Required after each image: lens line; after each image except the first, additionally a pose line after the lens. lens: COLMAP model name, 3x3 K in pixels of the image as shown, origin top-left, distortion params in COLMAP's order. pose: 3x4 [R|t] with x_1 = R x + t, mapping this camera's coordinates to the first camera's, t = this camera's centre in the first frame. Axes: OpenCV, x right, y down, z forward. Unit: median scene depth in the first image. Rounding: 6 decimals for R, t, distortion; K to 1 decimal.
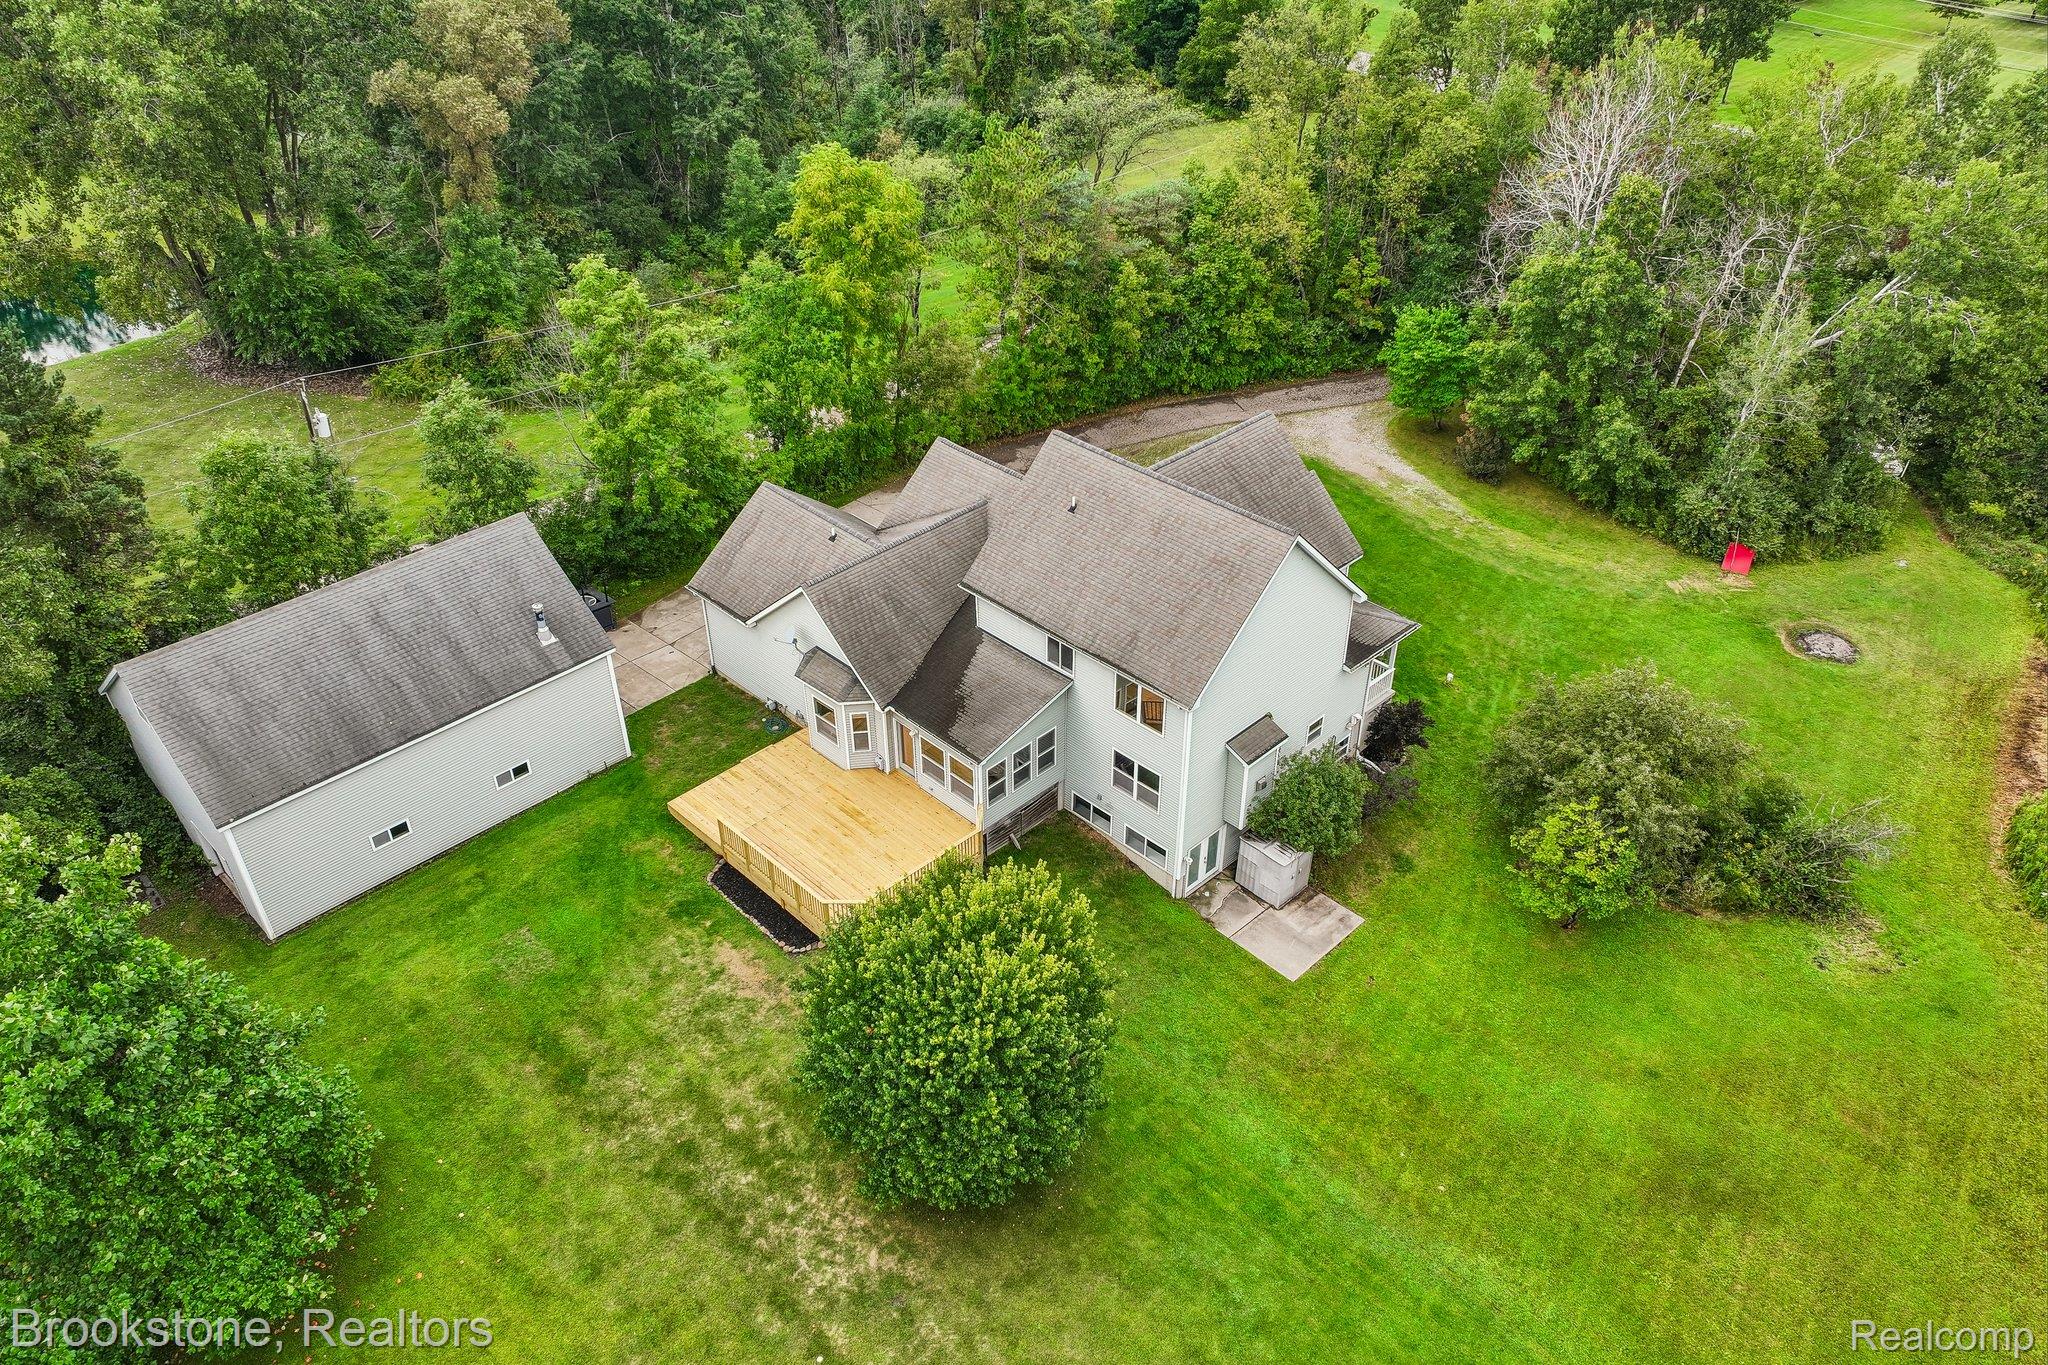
lens RADIAL K [[1432.1, 0, 1024.0], [0, 1432.1, 682.5], [0, 0, 1]] dist [0.003604, 0.001582]
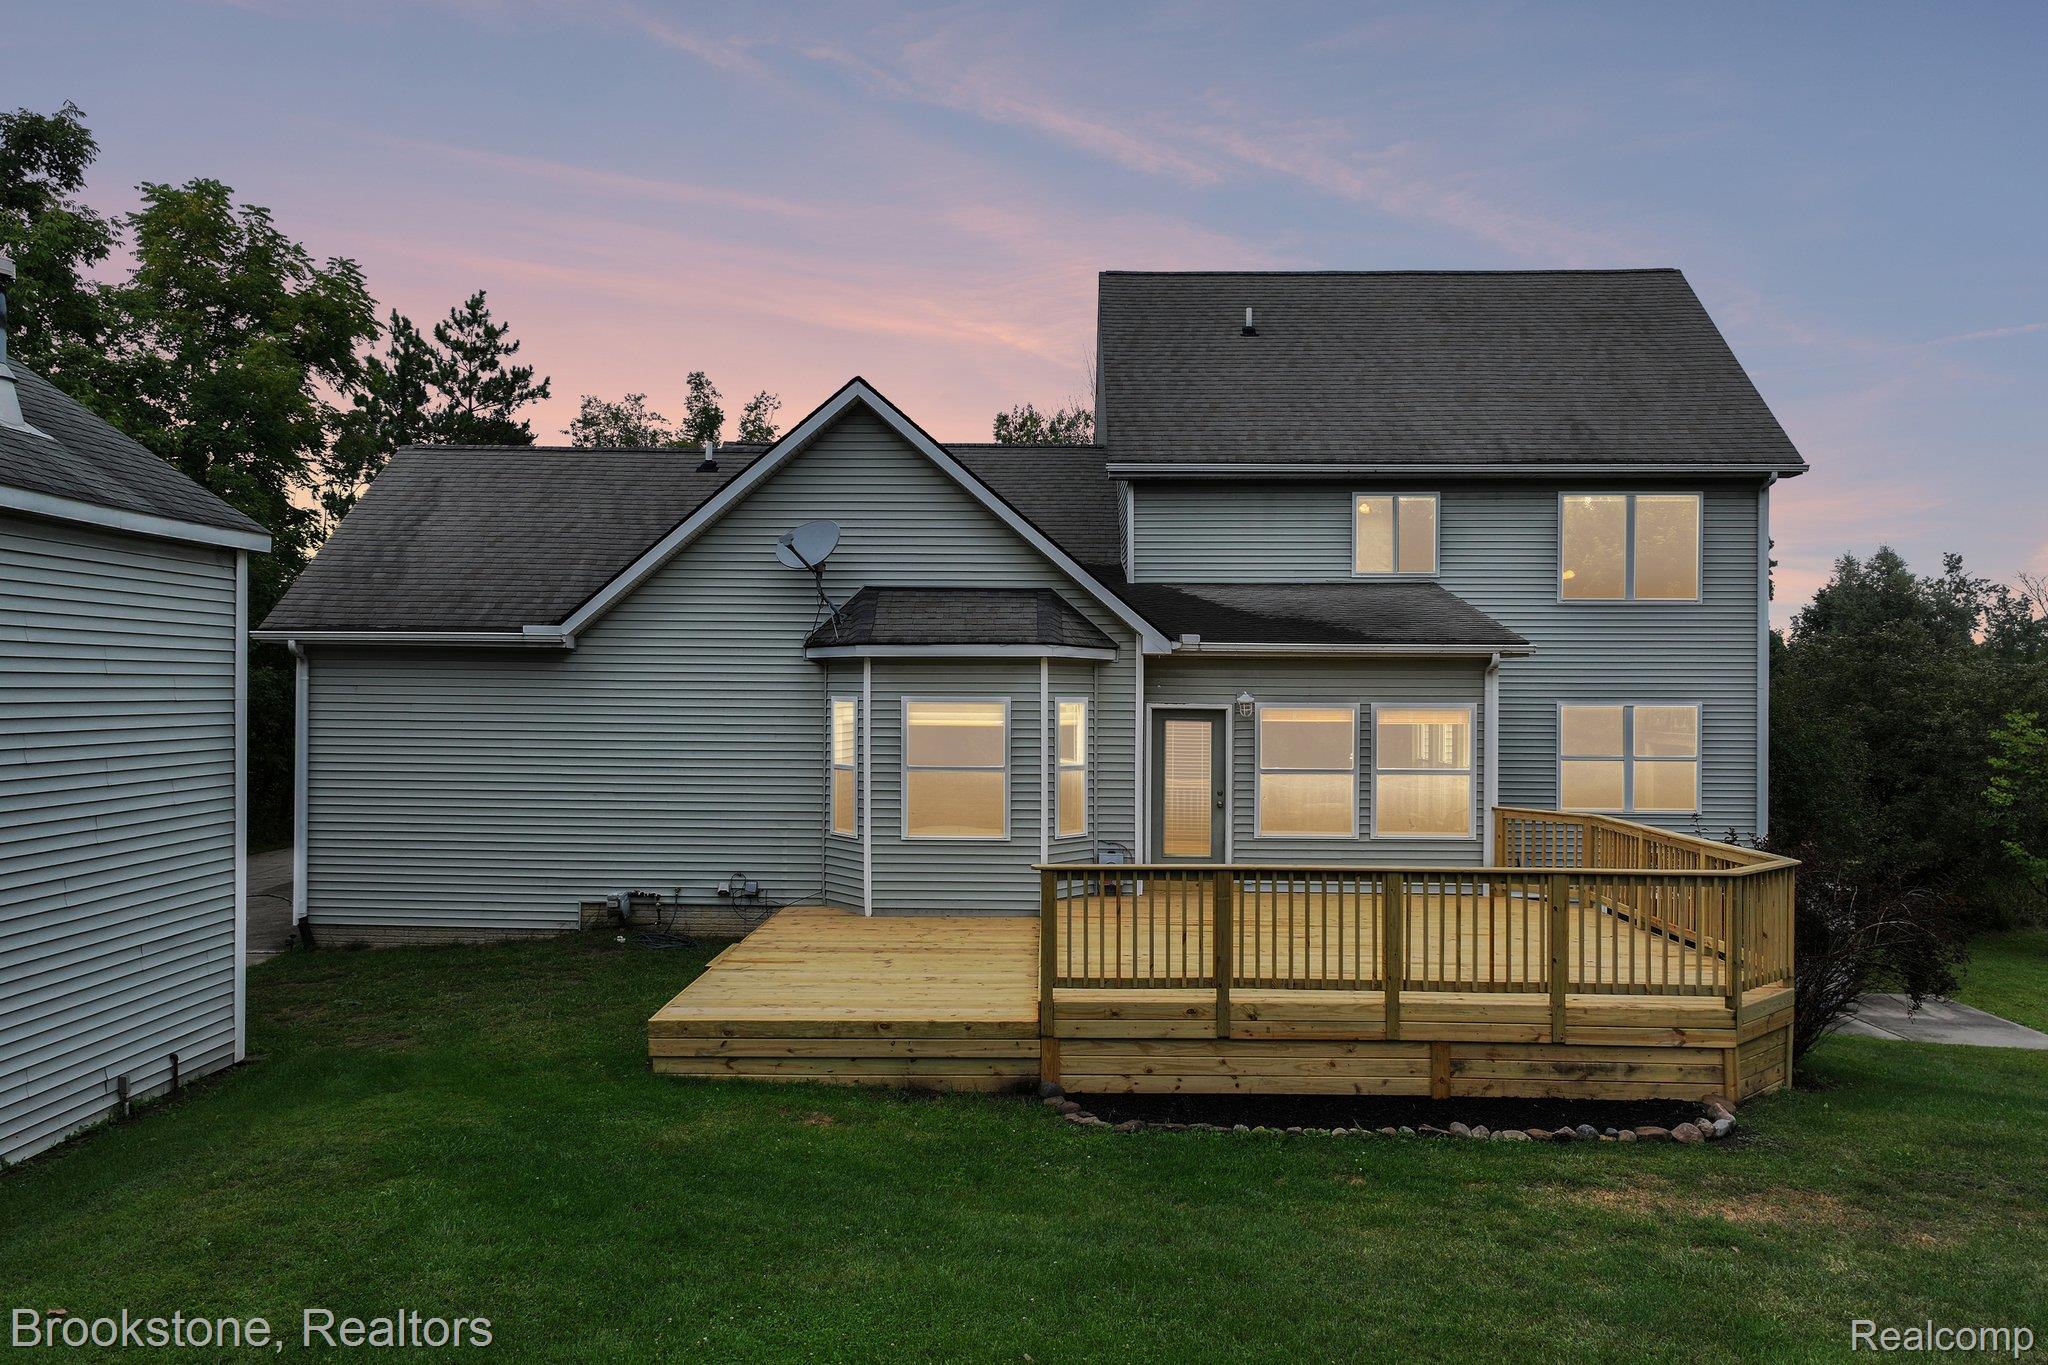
lens RADIAL K [[1451.8, 0, 1015.9], [0, 1451.8, 684.9], [0, 0, 1]] dist [0.003177, 0.011308]
pose [[0.725273, 0.013370, 0.688332, -0.382843], [0.389591, 0.816357, -0.426356, 0.171265], [-0.567625, 0.577393, 0.586873, 0.812764]]
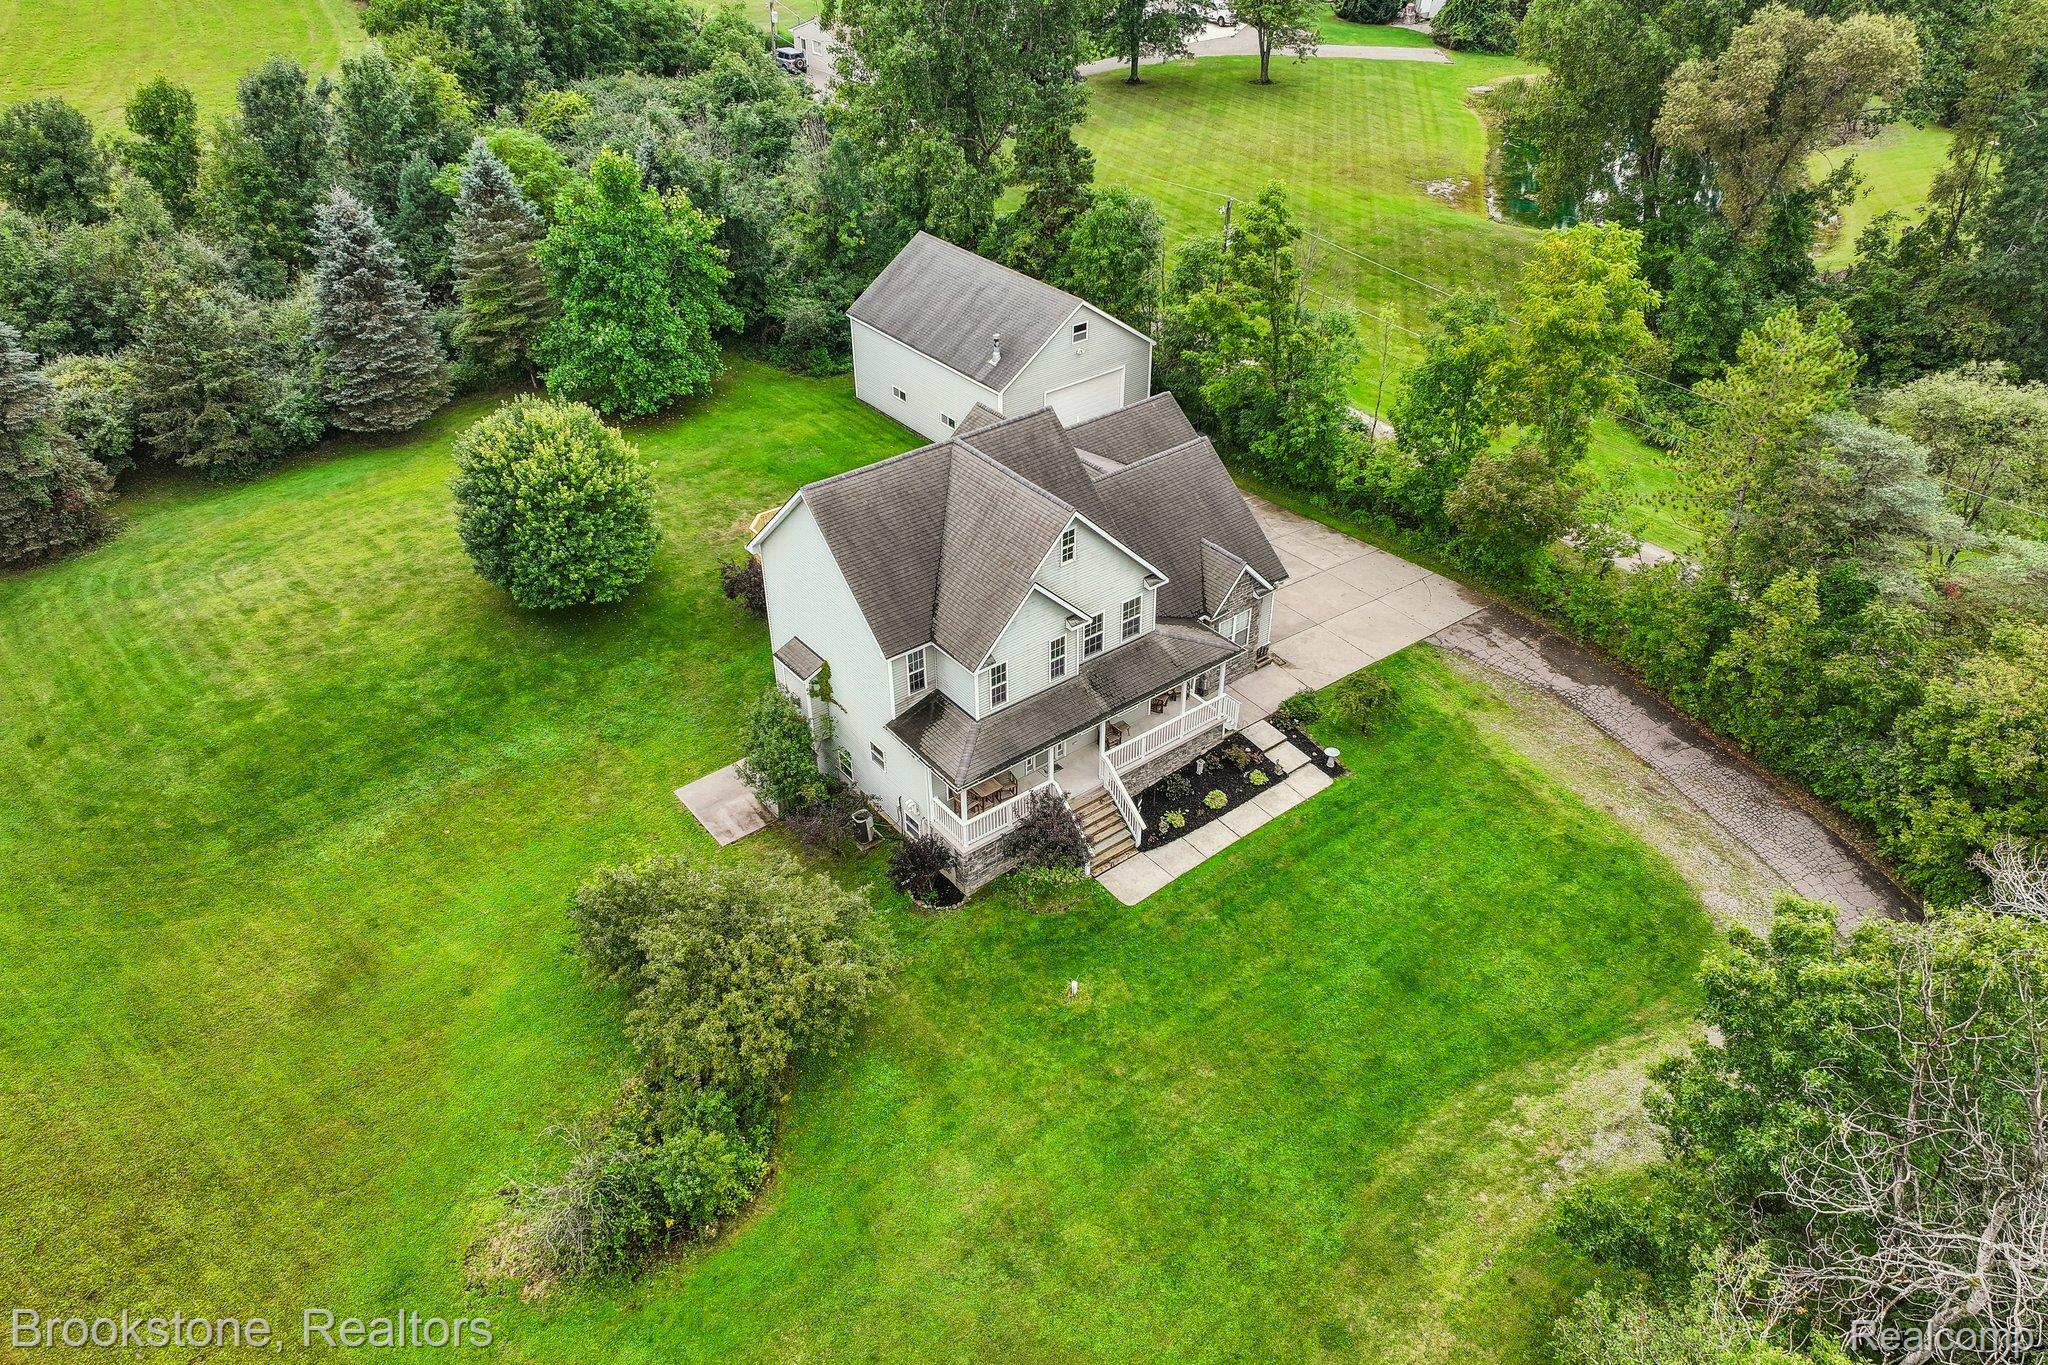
lens RADIAL K [[1446.4, 0, 1032.1], [0, 1446.4, 675.0], [0, 0, 1]] dist [0.005776, 0.001750]
pose [[-0.113479, 0.569007, -0.814466, 1.020995], [-0.572582, 0.632483, 0.521646, -0.611919], [0.811956, 0.525545, 0.254030, 0.847912]]
